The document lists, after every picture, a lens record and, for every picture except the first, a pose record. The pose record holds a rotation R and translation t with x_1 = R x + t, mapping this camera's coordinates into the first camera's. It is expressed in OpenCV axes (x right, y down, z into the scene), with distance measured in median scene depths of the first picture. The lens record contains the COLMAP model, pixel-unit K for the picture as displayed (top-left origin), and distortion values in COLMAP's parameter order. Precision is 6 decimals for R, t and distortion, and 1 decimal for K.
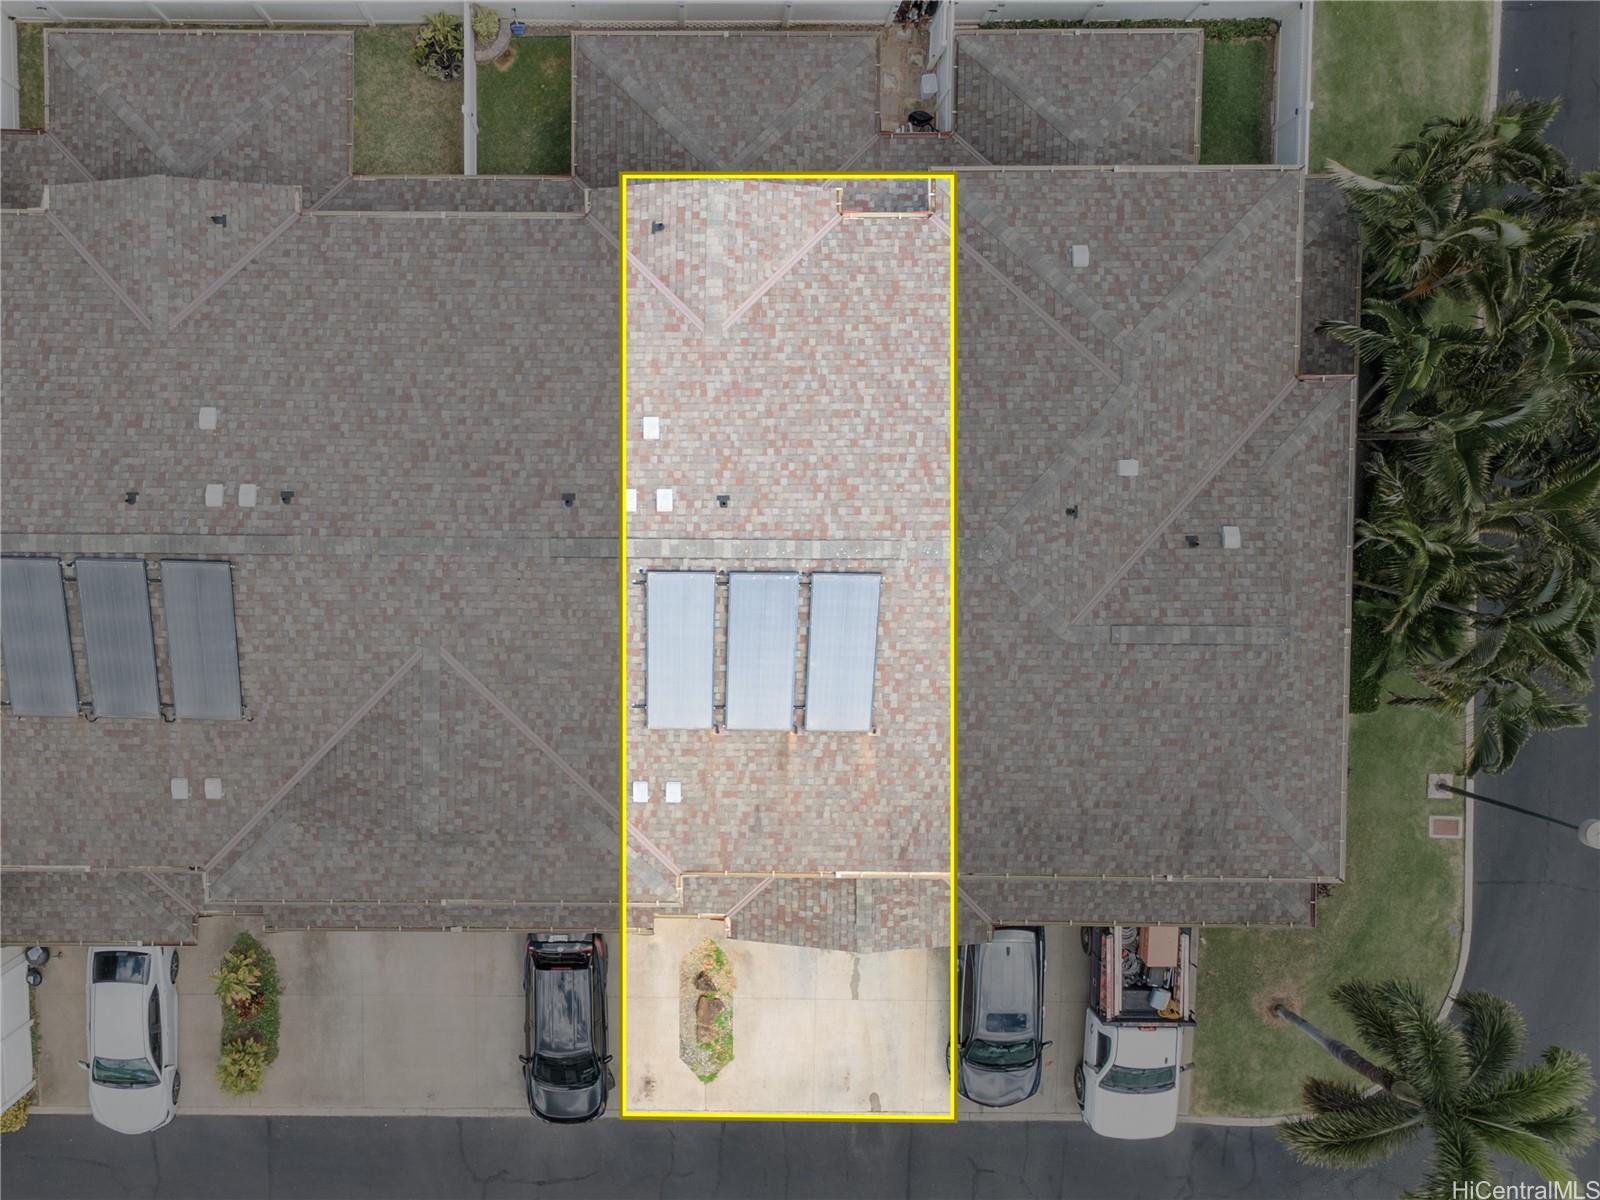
lens RADIAL K [[1591.7, 0, 642.4], [0, 1591.7, 599.5], [0, 0, 1]] dist [0.002813, 0.012442]
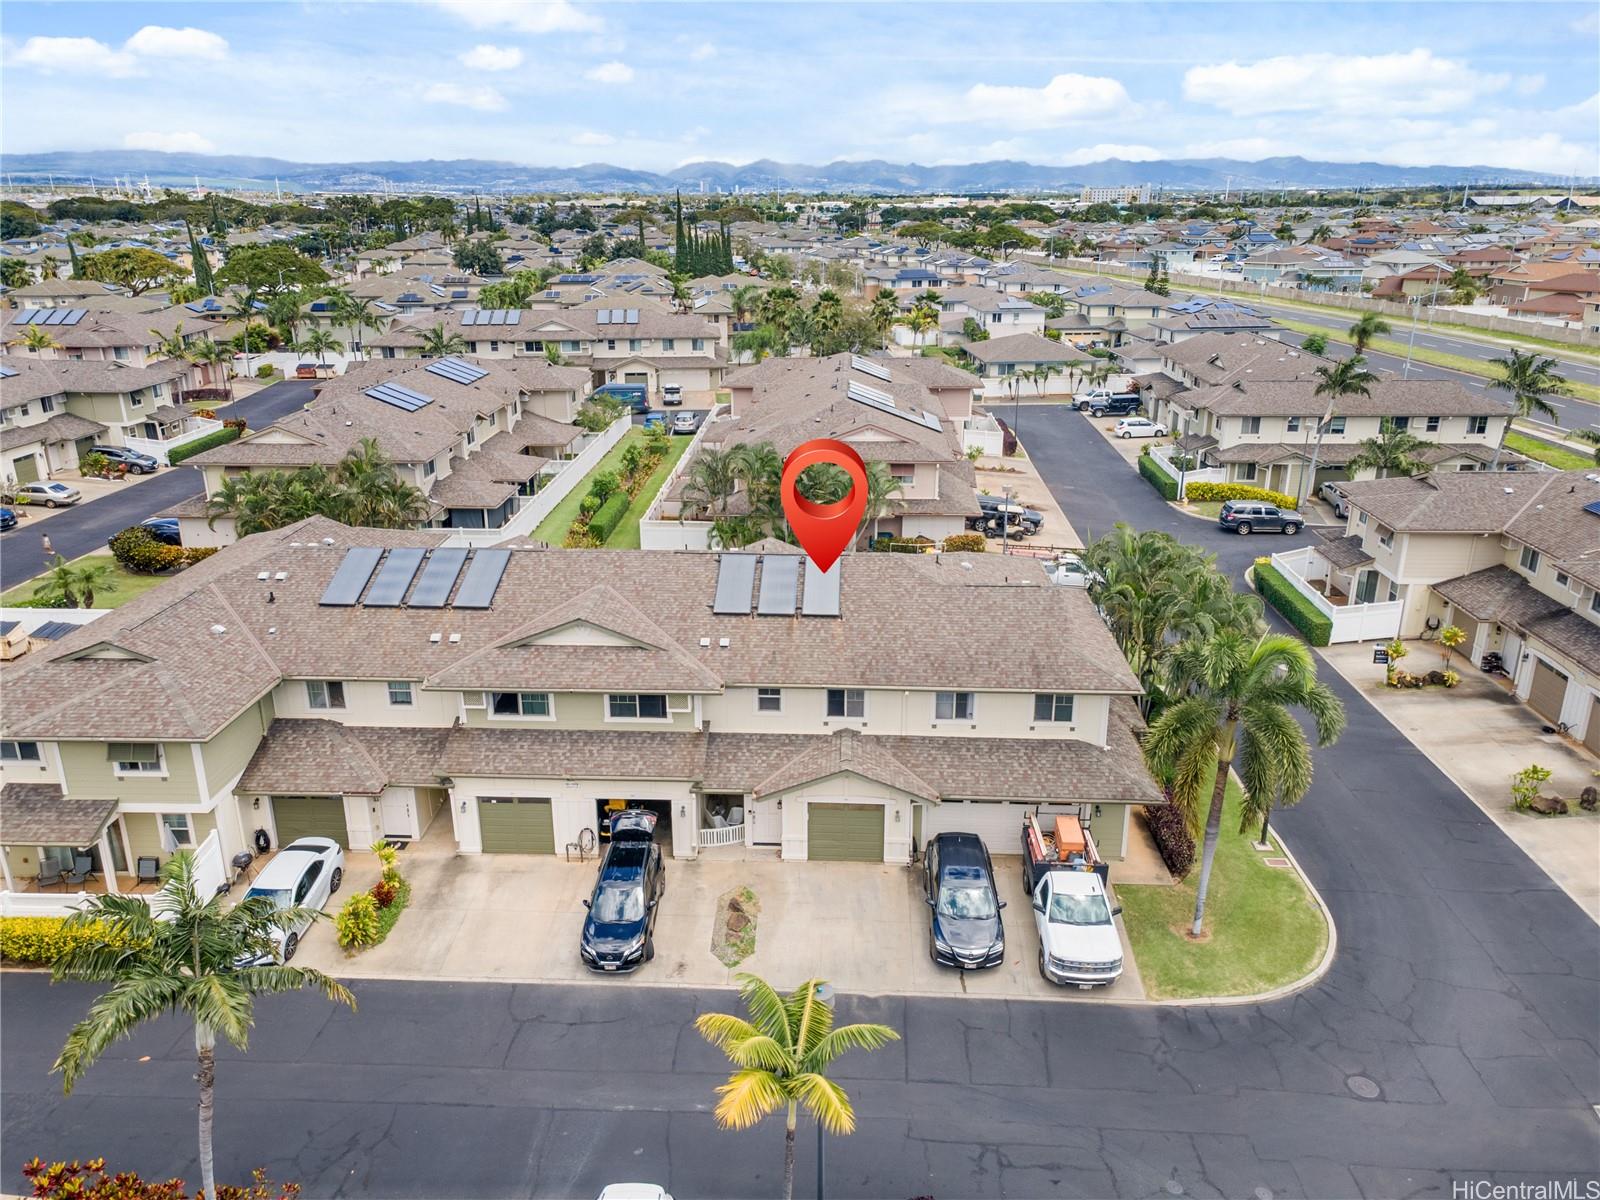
lens RADIAL K [[1156.2, 0, 793.9], [0, 1156.2, 597.4], [0, 0, 1]] dist [0.013841, 0.050628]
pose [[0.999021, 0.027571, -0.034587, 0.131592], [-0.041323, 0.302912, -0.952122, 1.247898], [-0.015774, 0.952620, 0.303755, 0.566774]]
